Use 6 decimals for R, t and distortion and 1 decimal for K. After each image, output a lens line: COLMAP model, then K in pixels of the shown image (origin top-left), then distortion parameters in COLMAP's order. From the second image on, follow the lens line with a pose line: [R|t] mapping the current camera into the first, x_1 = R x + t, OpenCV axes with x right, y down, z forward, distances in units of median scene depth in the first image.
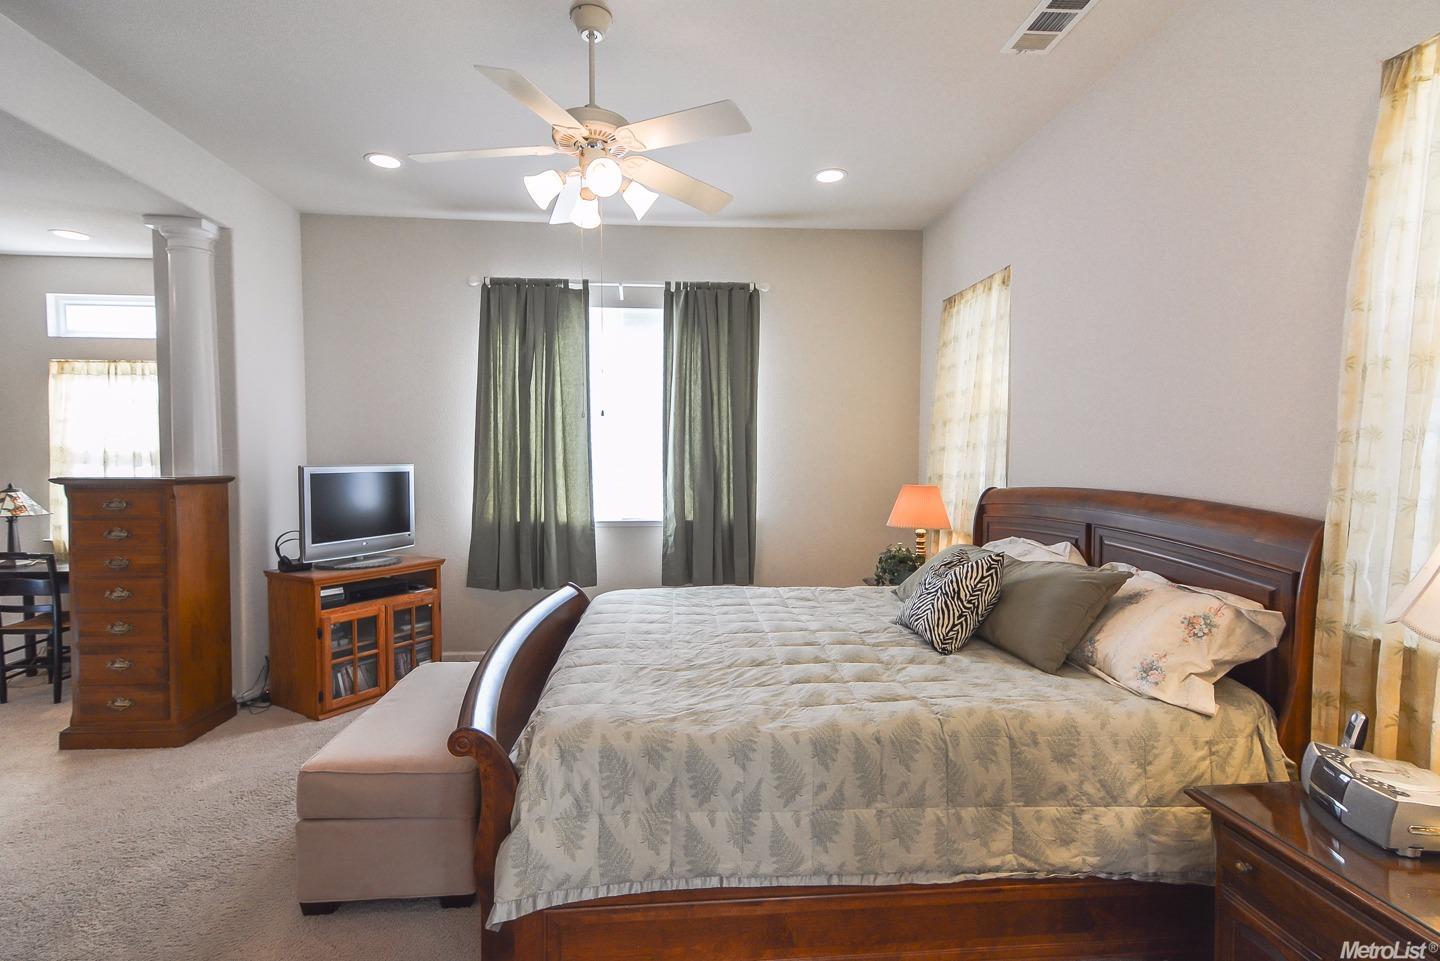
lens RADIAL K [[681.5, 0, 717.5], [0, 681.5, 484.6], [0, 0, 1]] dist [0.019457, -0.005265]
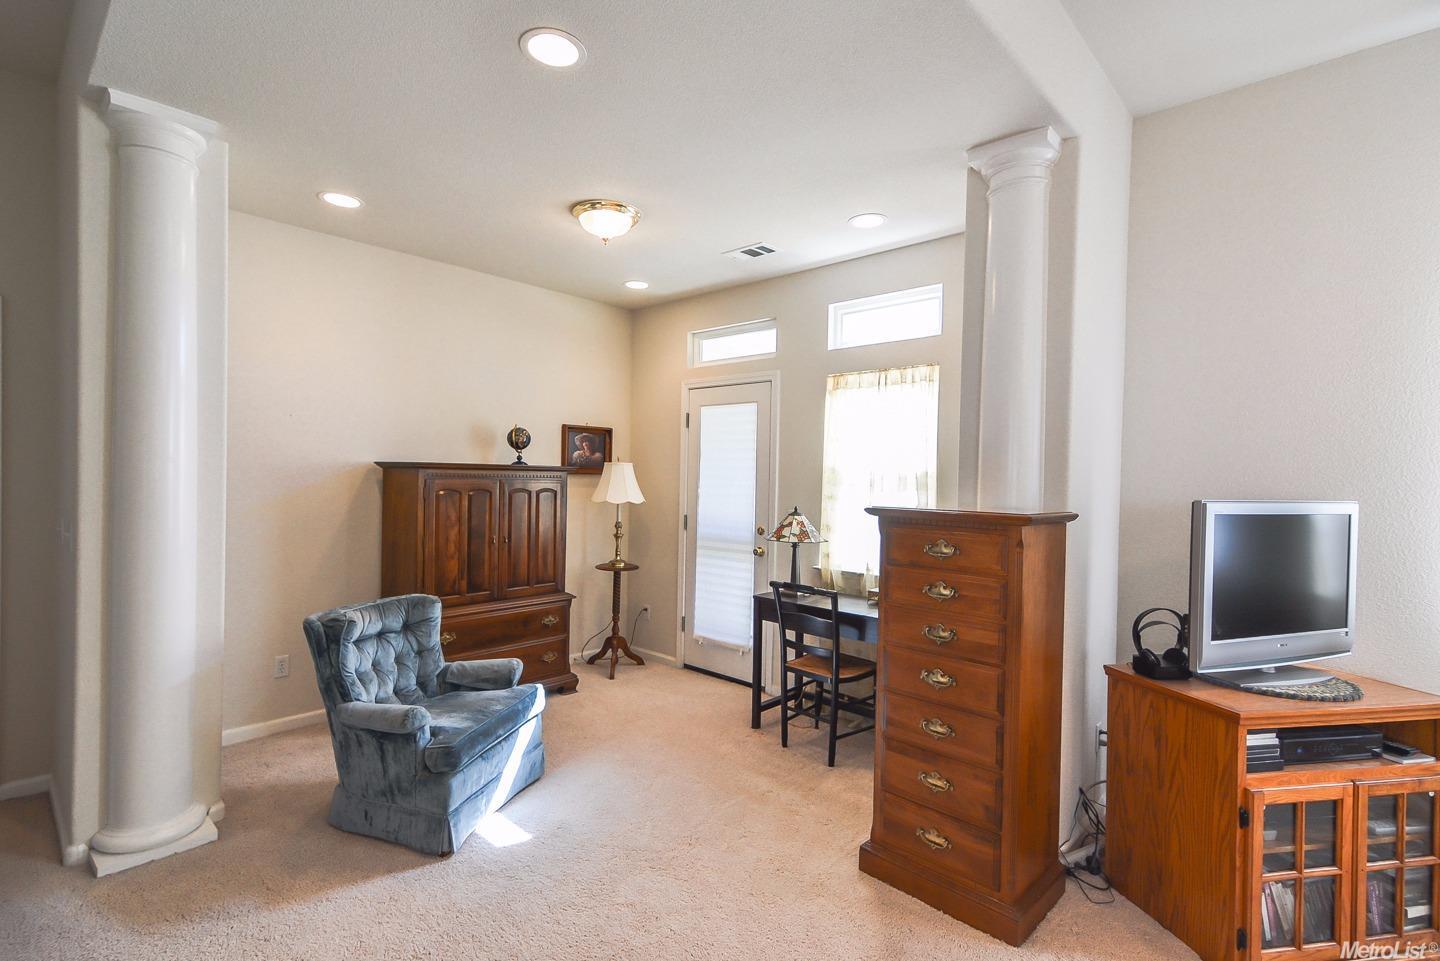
lens RADIAL K [[681.5, 0, 717.1], [0, 681.5, 479.9], [0, 0, 1]] dist [0.019457, -0.005265]
pose [[0.679354, 0.014736, -0.733663, -0.447045], [-0.048090, 0.998543, -0.024474, -0.010629], [0.732233, 0.051908, 0.679073, 0.311245]]
